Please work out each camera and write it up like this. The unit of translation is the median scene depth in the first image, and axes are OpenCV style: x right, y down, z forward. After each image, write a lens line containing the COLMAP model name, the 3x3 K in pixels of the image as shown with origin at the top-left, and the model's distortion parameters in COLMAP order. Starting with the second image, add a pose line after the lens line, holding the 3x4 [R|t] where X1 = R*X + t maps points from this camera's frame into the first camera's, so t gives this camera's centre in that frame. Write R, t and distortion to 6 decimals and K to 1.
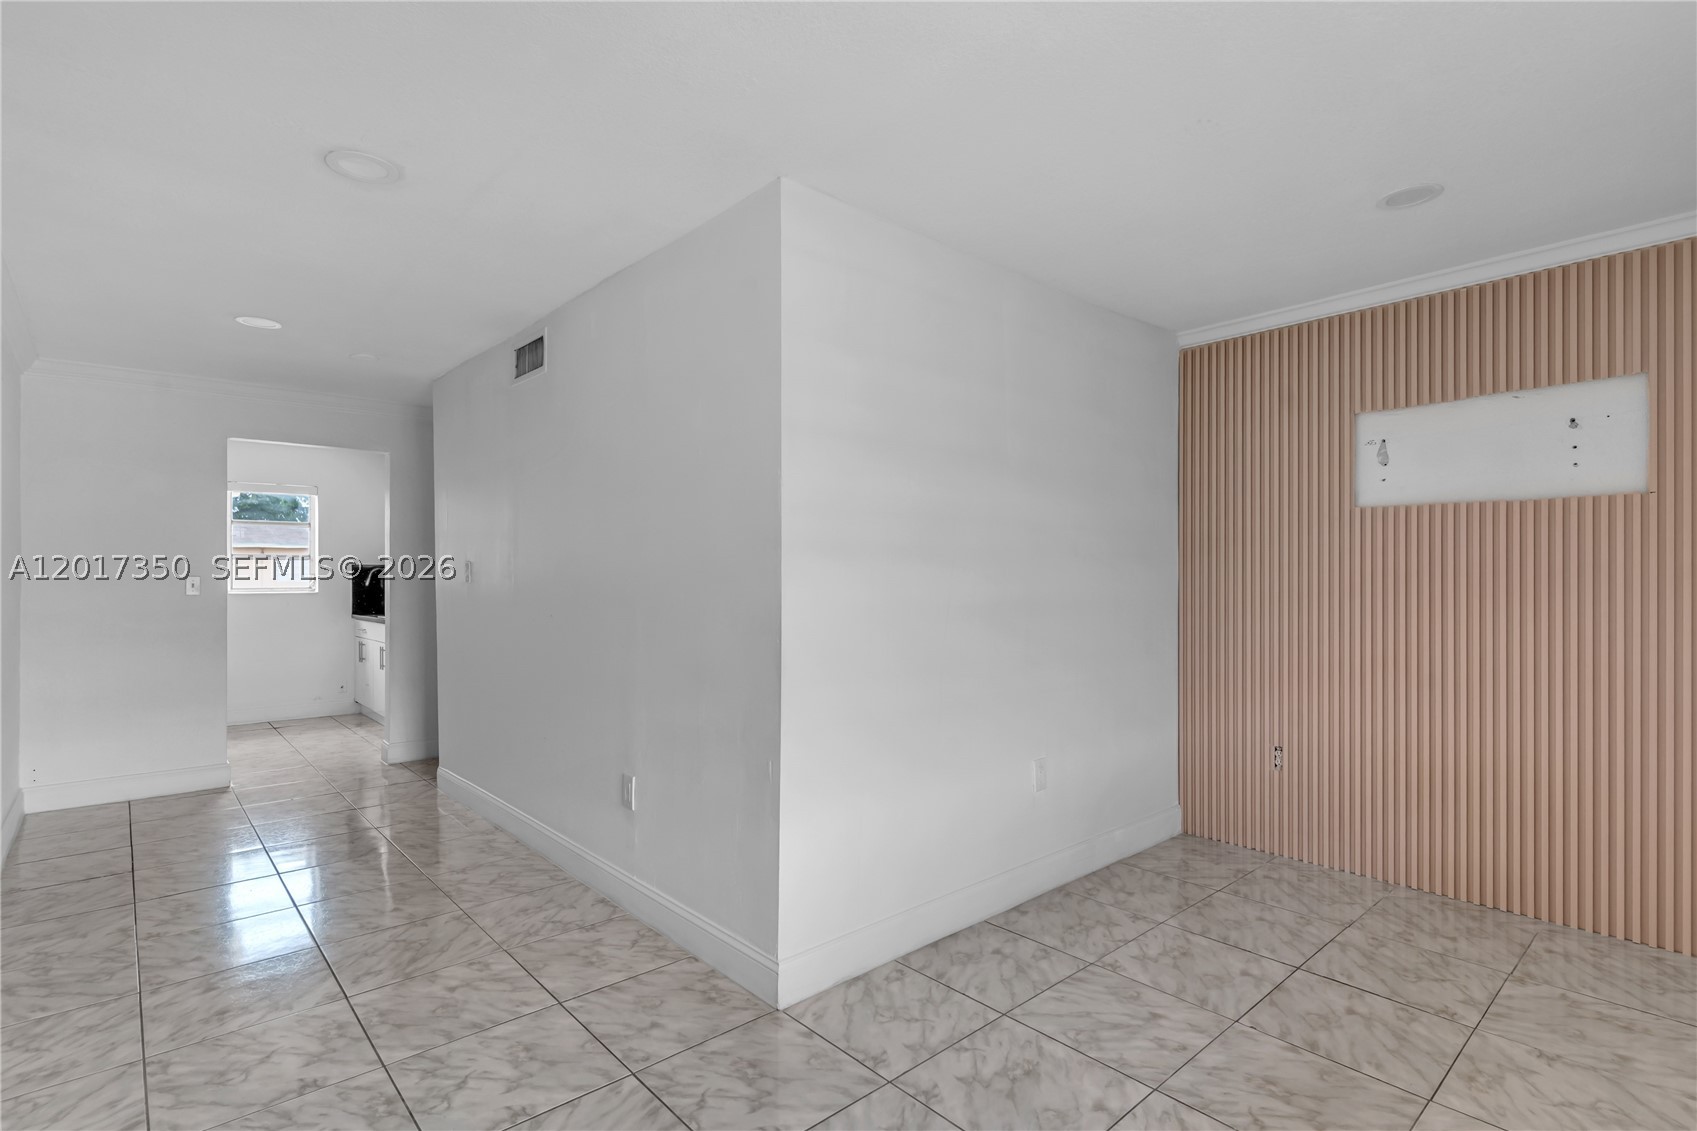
lens RADIAL K [[812.7, 0, 846.6], [0, 812.7, 574.0], [0, 0, 1]] dist [-0.000353, -0.000407]
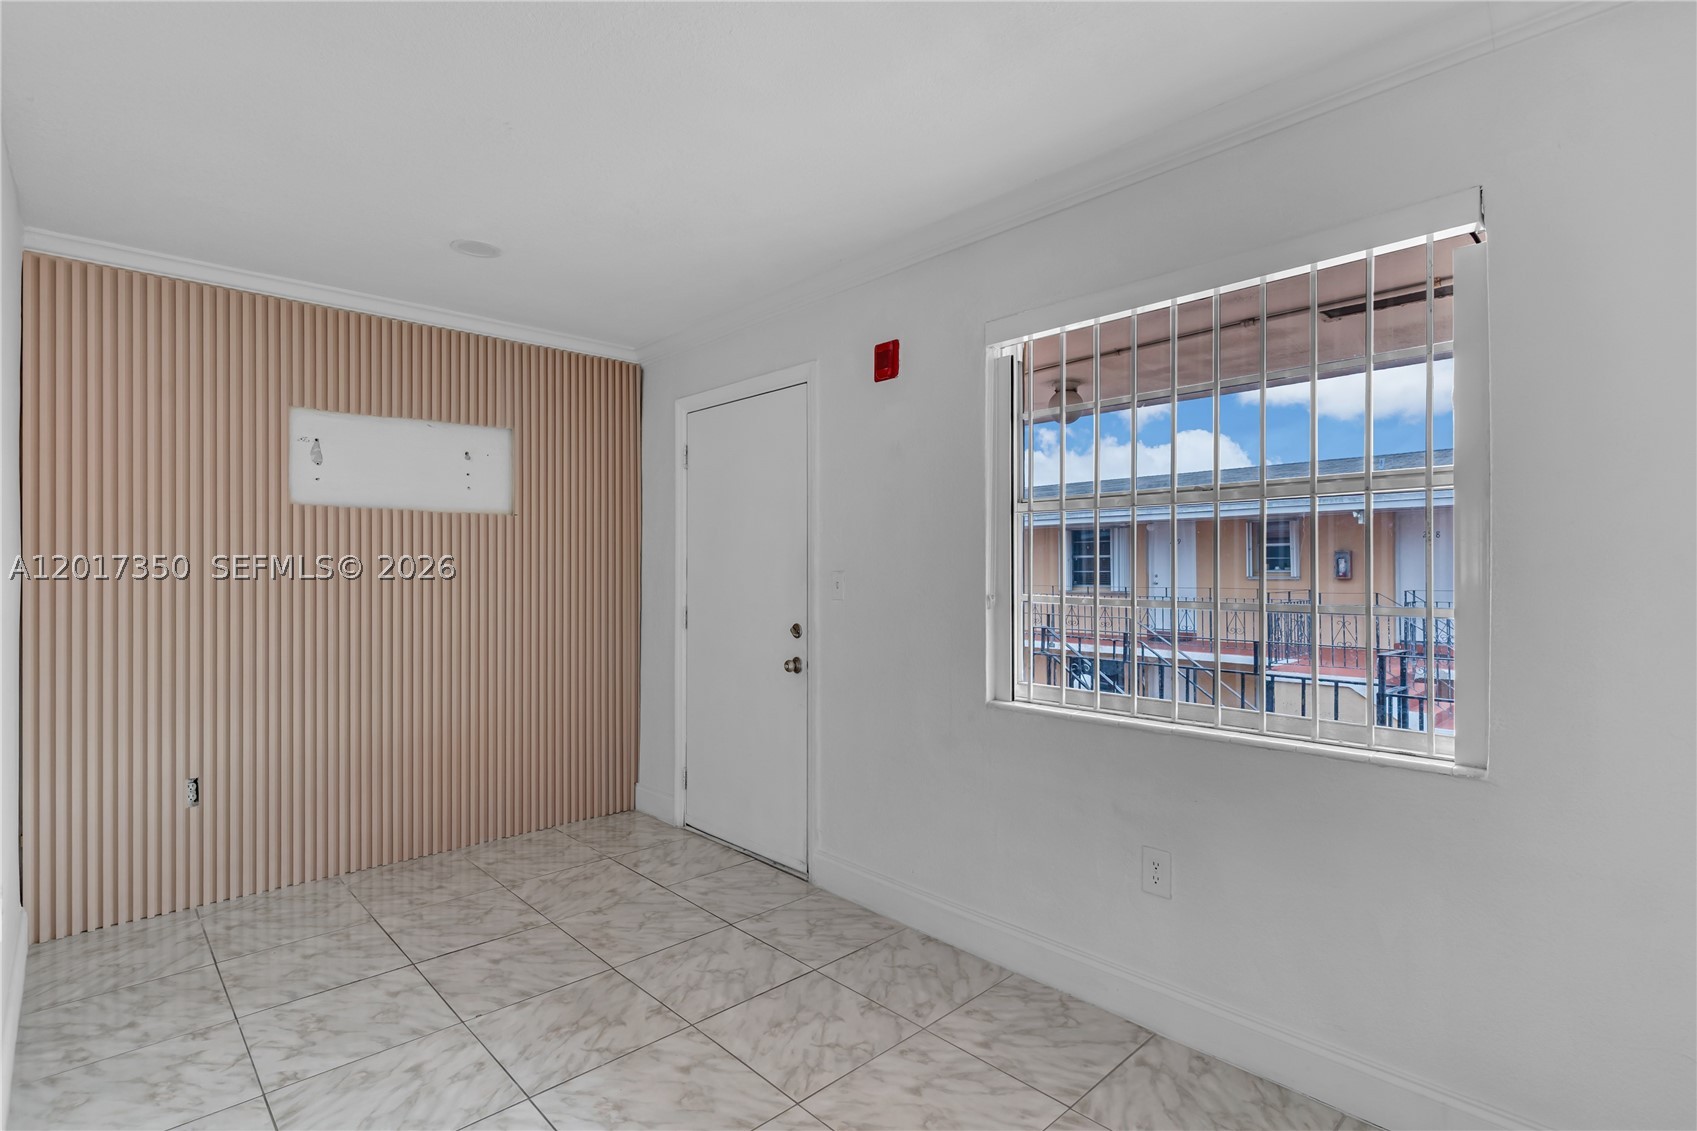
lens RADIAL K [[812.7, 0, 846.8], [0, 812.7, 565.7], [0, 0, 1]] dist [-0.000353, -0.000407]
pose [[-0.031650, 0.006827, 0.999476, -0.437266], [0.002670, 0.999974, -0.006746, -0.000119], [-0.999495, 0.002455, -0.031668, 0.458952]]
